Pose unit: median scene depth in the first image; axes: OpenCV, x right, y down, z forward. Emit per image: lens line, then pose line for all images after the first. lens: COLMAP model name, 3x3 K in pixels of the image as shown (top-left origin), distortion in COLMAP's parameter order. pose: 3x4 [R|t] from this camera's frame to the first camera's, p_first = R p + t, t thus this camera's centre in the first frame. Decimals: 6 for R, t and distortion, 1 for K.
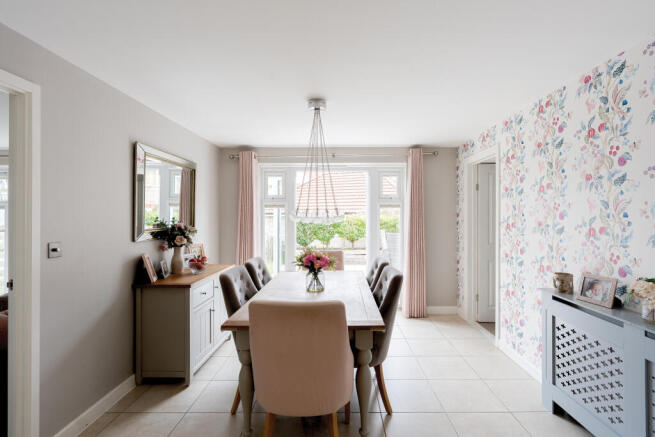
lens RADIAL K [[313.3, 0, 341.6], [0, 313.3, 216.0], [0, 0, 1]] dist [-0.000143, -0.000036]
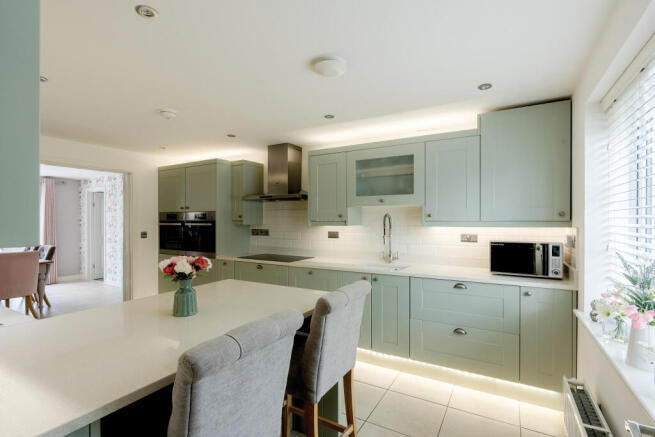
lens RADIAL K [[315.9, 0, 327.1], [0, 315.9, 223.5], [0, 0, 1]] dist [-0.000427, -0.000056]
pose [[0.500903, -0.002040, 0.865501, -0.454483], [0.000238, 0.999998, 0.002219, 0.011306], [-0.865503, -0.000905, 0.500902, -1.047026]]
